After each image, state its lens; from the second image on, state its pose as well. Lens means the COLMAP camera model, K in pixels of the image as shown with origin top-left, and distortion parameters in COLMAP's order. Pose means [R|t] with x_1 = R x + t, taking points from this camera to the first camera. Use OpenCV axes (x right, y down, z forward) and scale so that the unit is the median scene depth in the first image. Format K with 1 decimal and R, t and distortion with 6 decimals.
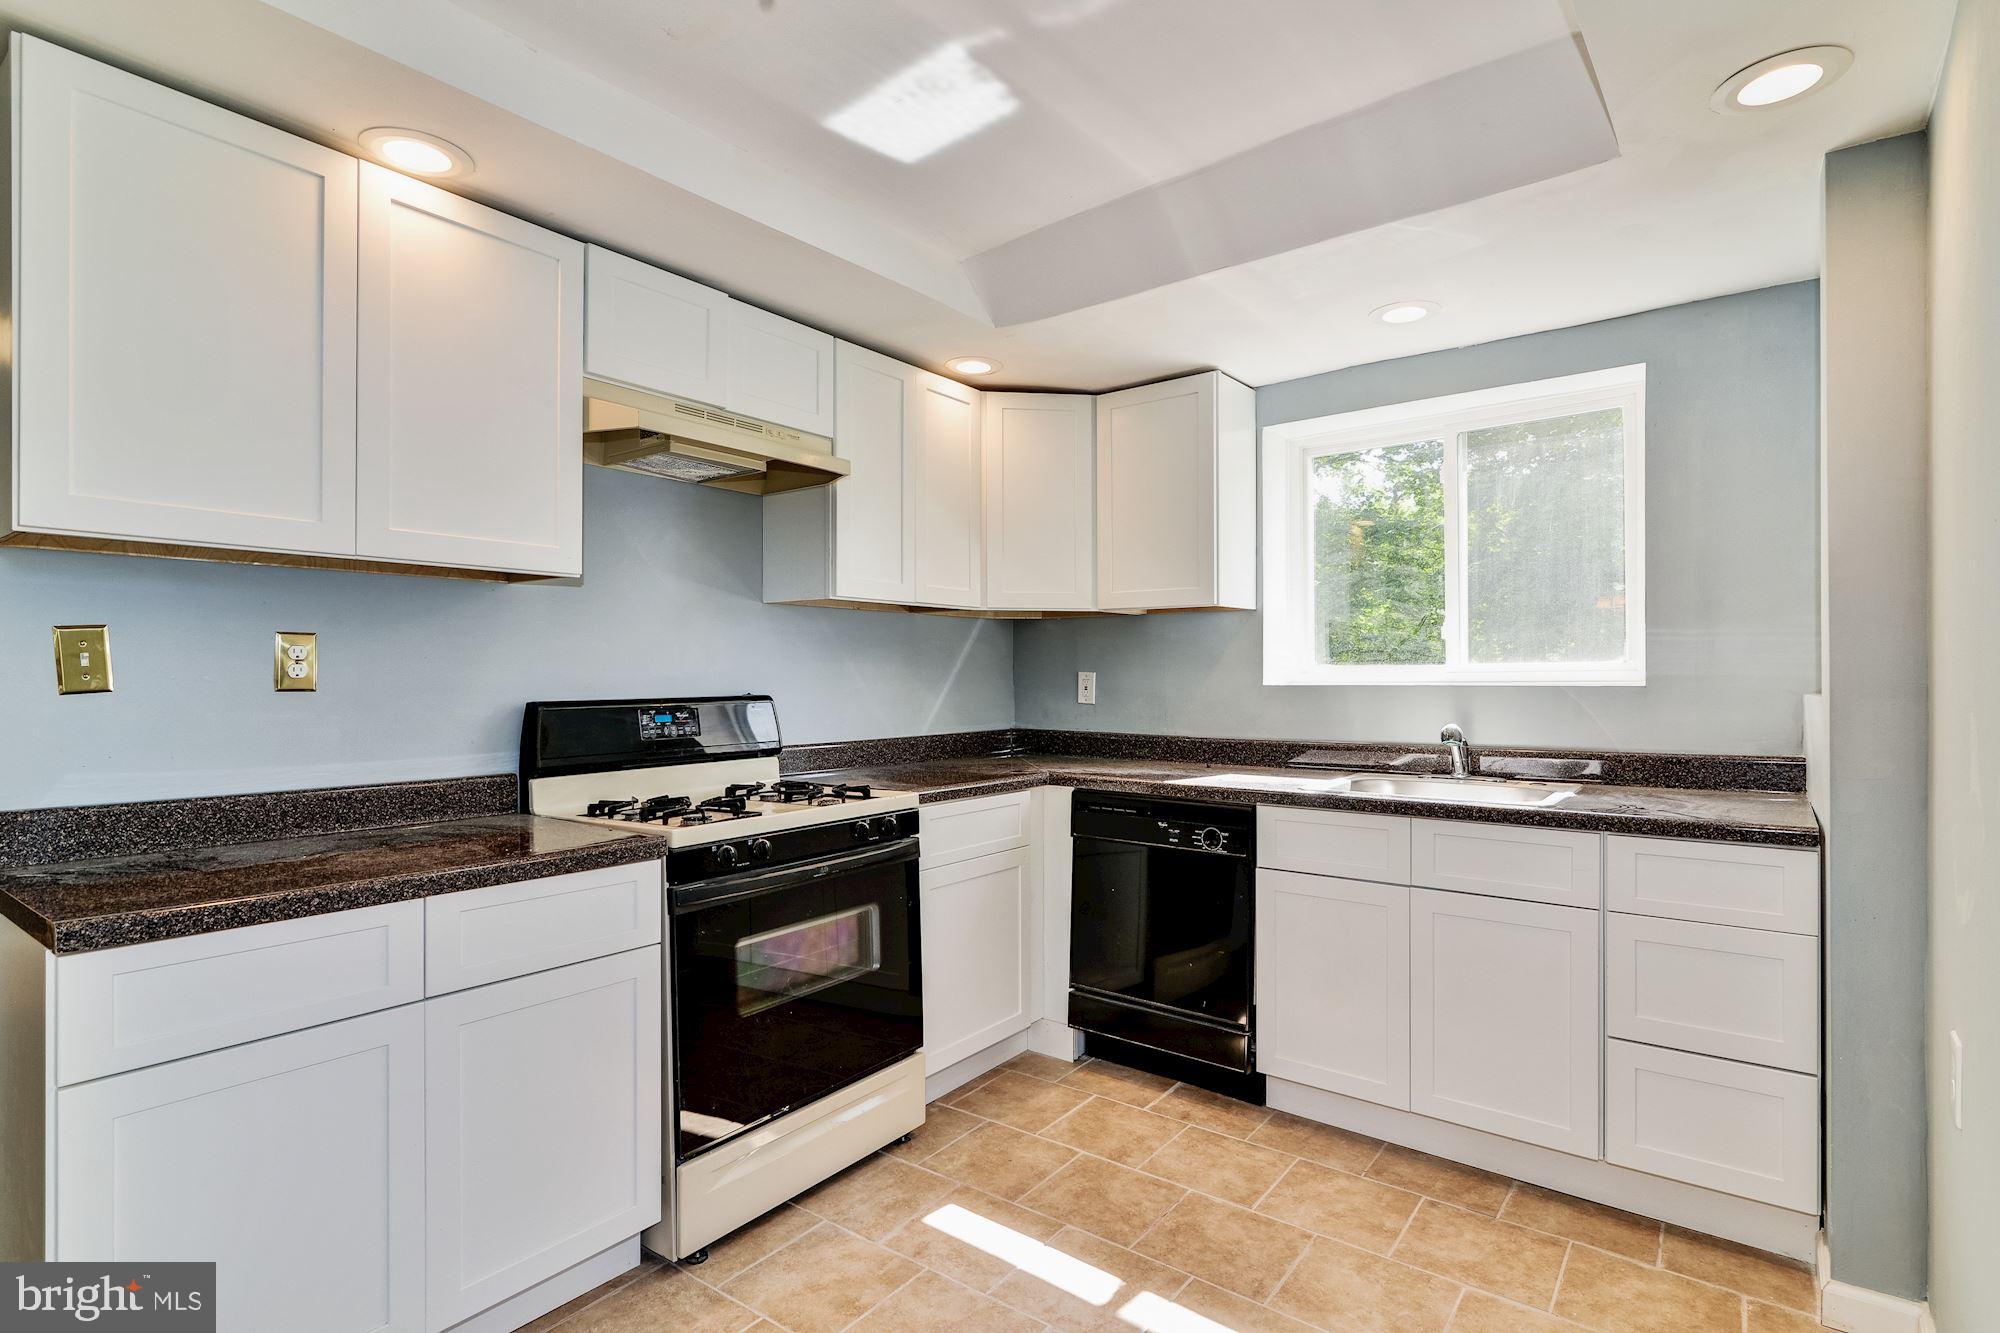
lens RADIAL K [[975.5, 0, 1006.1], [0, 975.5, 674.9], [0, 0, 1]] dist [-0.004474, 0.001536]
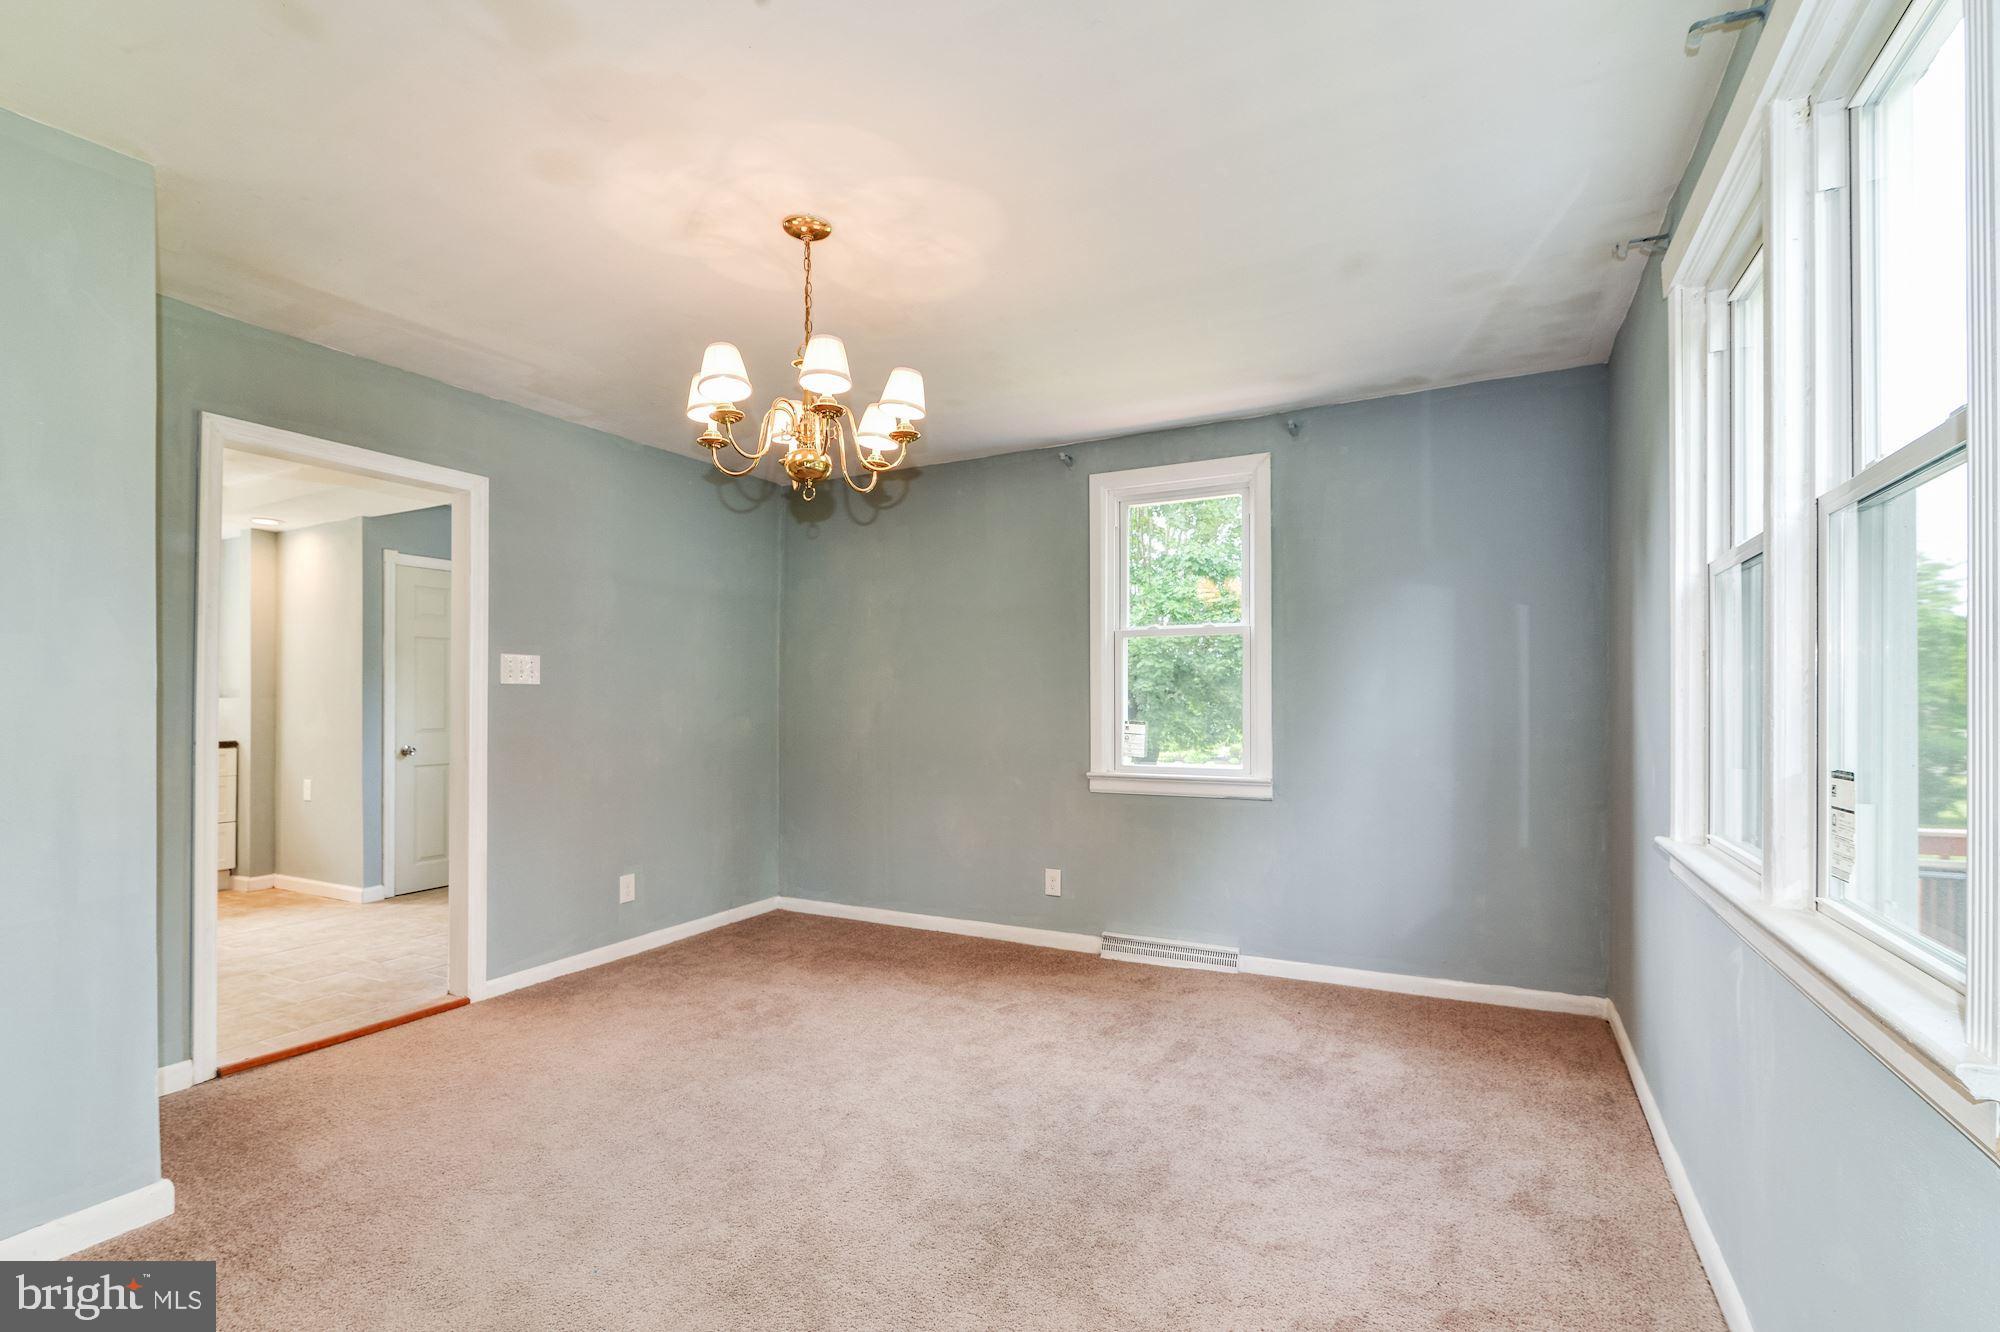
lens RADIAL K [[912.9, 0, 987.7], [0, 912.9, 698.3], [0, 0, 1]] dist [-0.002818, 0.001294]
pose [[-0.170540, 0.007175, 0.985325, -2.016976], [-0.005843, 0.999949, -0.008293, 0.030223], [-0.985333, -0.007171, -0.170489, -0.702710]]
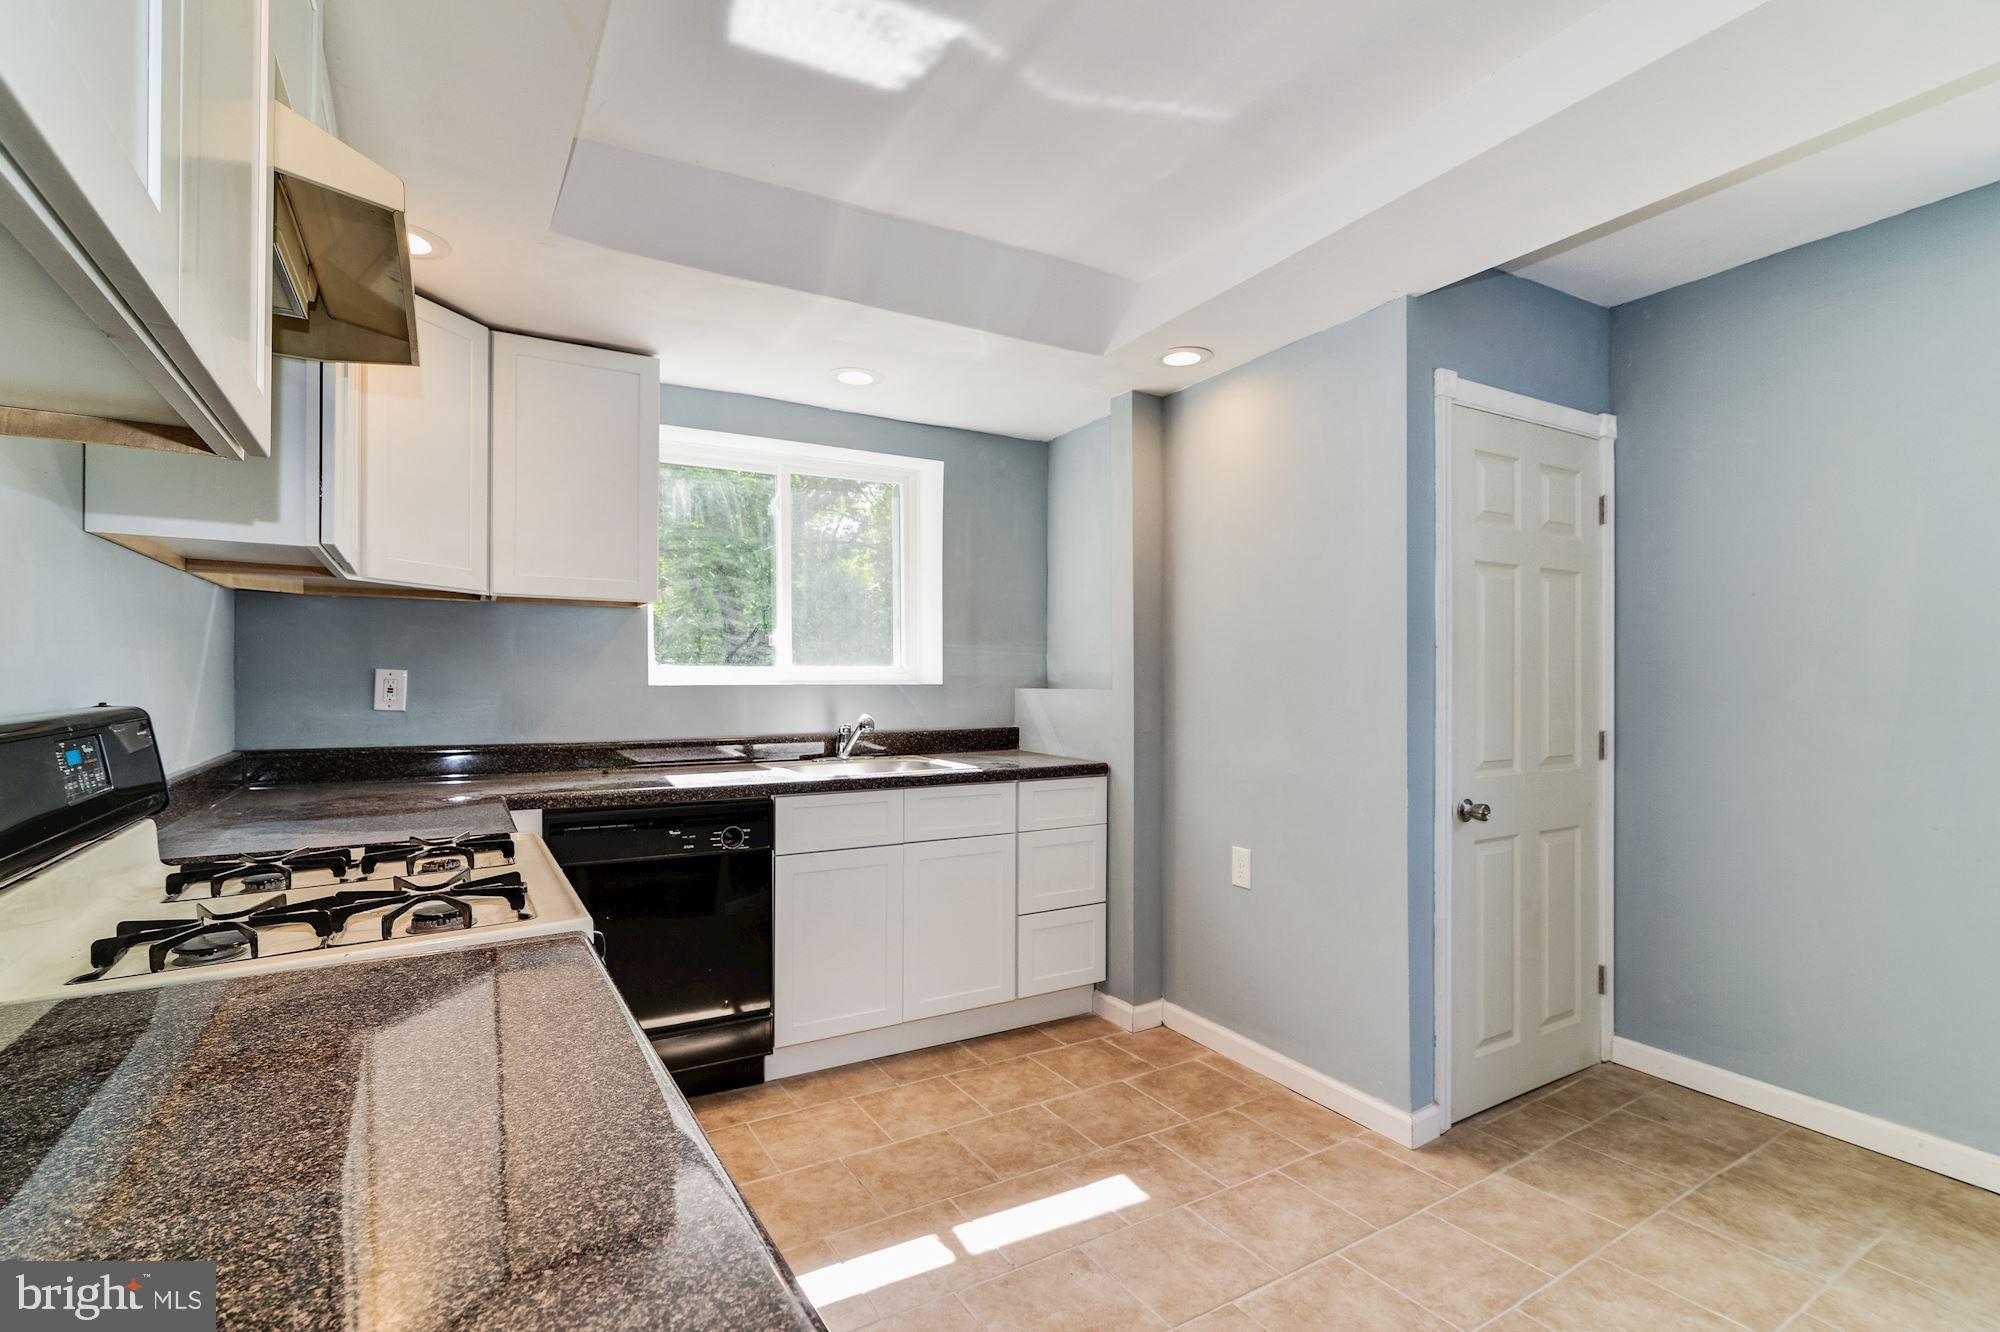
lens RADIAL K [[912.9, 0, 1016.7], [0, 912.9, 682.8], [0, 0, 1]] dist [-0.002818, 0.001294]
pose [[0.369605, -0.000952, 0.929188, -0.659253], [-0.004820, 0.999984, 0.002943, 0.005446], [-0.929176, -0.005567, 0.369595, 0.452667]]
